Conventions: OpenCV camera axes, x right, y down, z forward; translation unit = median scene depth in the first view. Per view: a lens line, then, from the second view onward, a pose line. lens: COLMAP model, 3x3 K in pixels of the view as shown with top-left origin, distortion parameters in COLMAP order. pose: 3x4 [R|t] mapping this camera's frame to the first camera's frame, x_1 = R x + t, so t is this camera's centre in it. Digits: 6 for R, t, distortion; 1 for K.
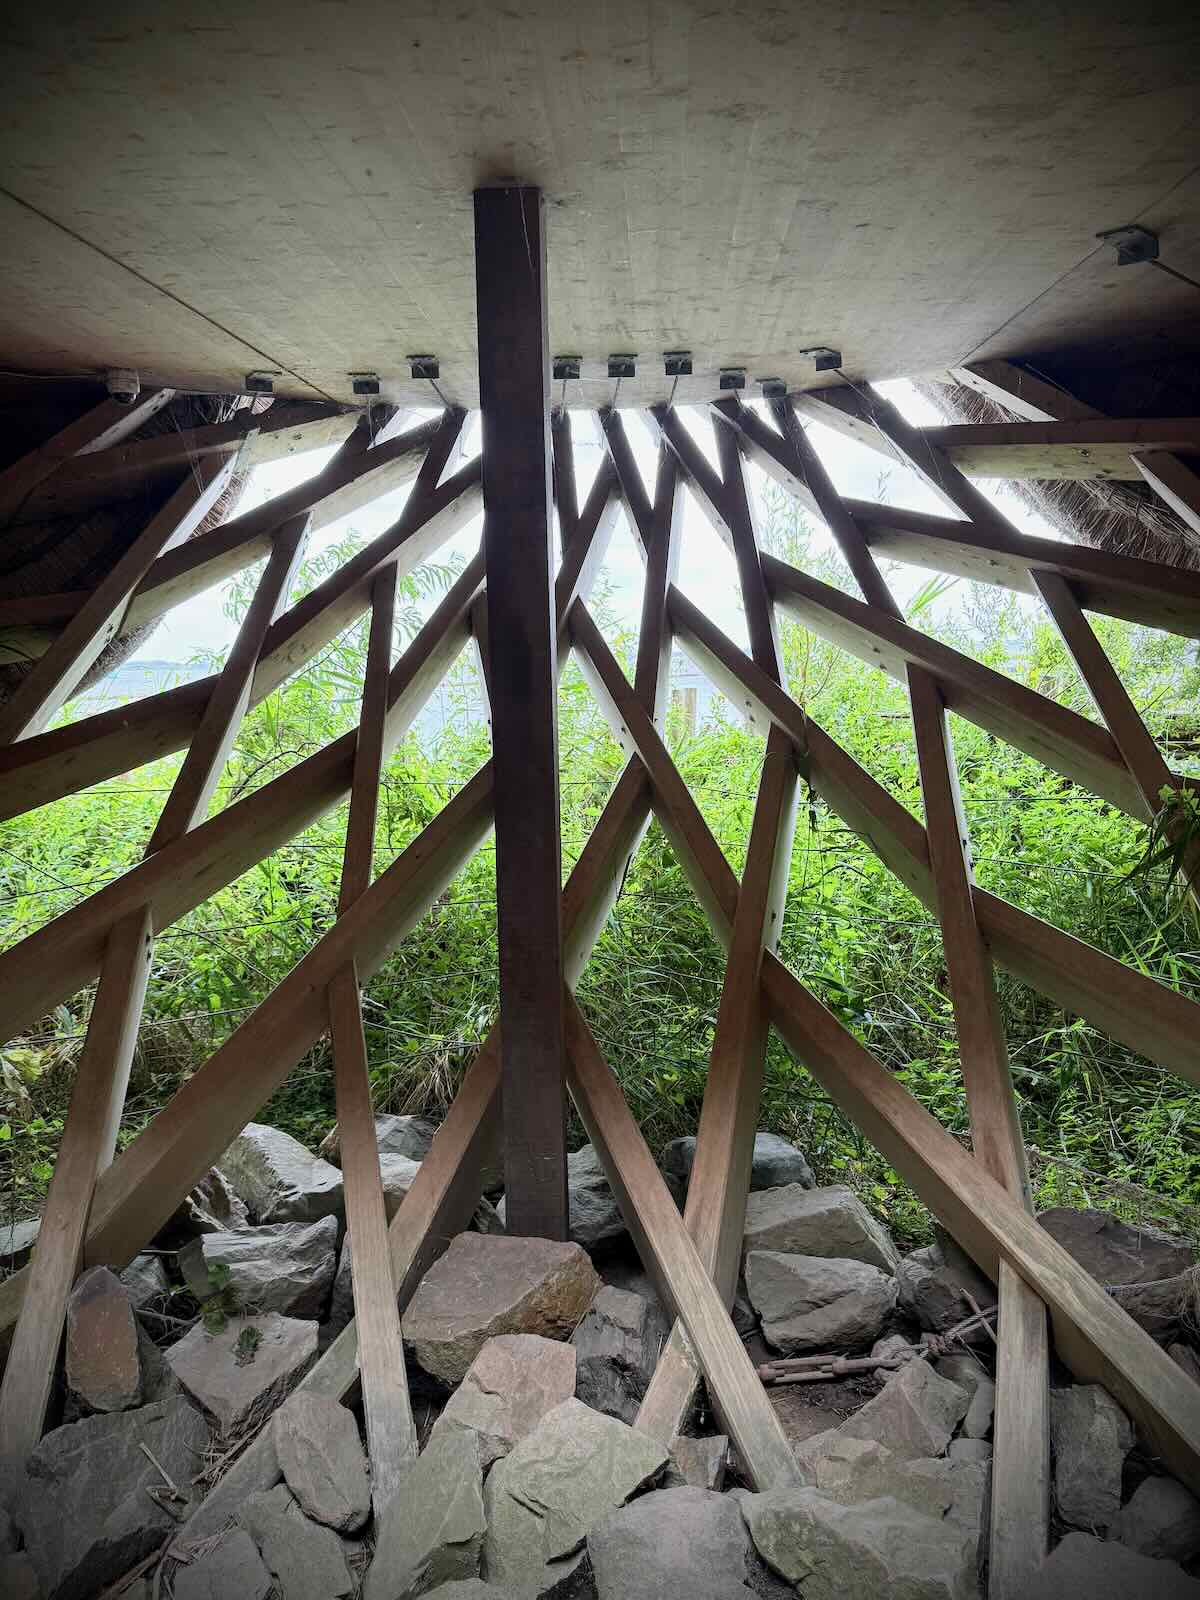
lens RADIAL K [[1120.0, 0, 601.9], [0, 1120.0, 803.0], [0, 0, 1]] dist [0.000367, -0.008016]
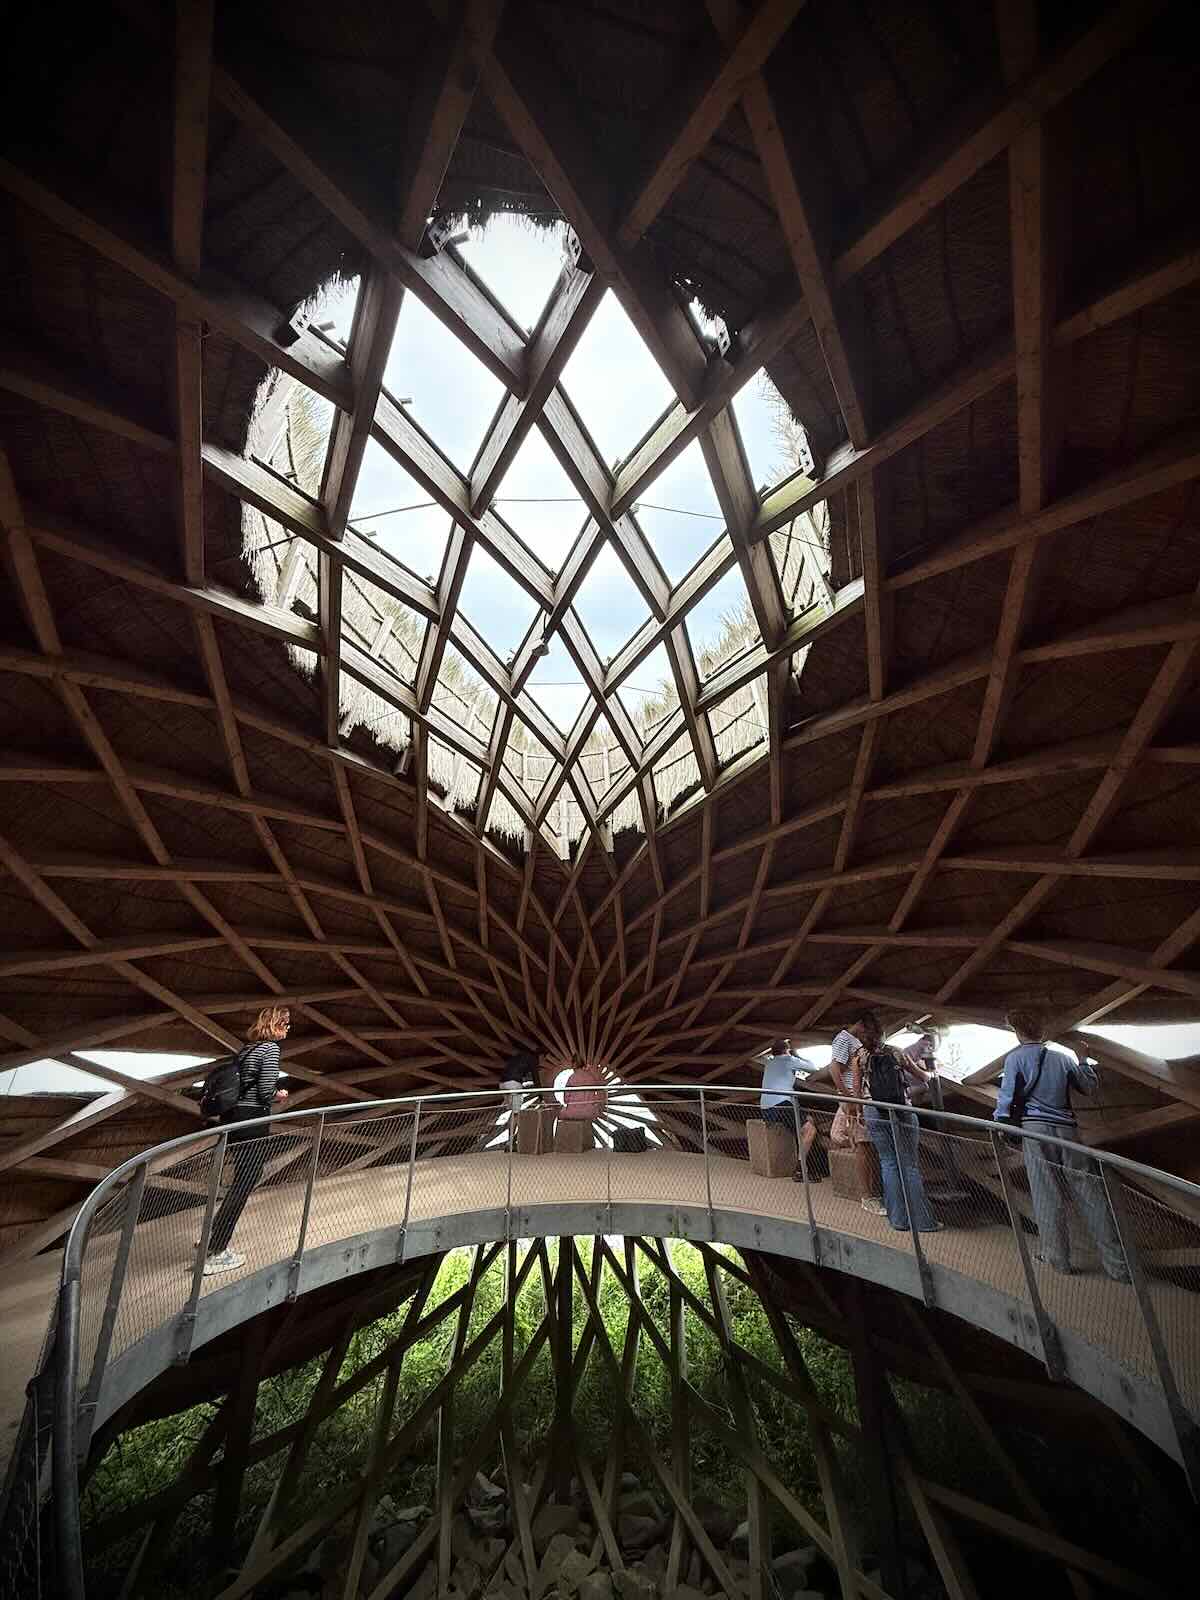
lens RADIAL K [[643.0, 0, 600.8], [0, 643.0, 795.5], [0, 0, 1]] dist [0.000715, 0.000067]
pose [[0.998987, 0.029426, 0.034036, -0.074283], [-0.007365, 0.853234, -0.521476, -0.528191], [-0.044385, 0.520697, 0.852587, -2.094858]]
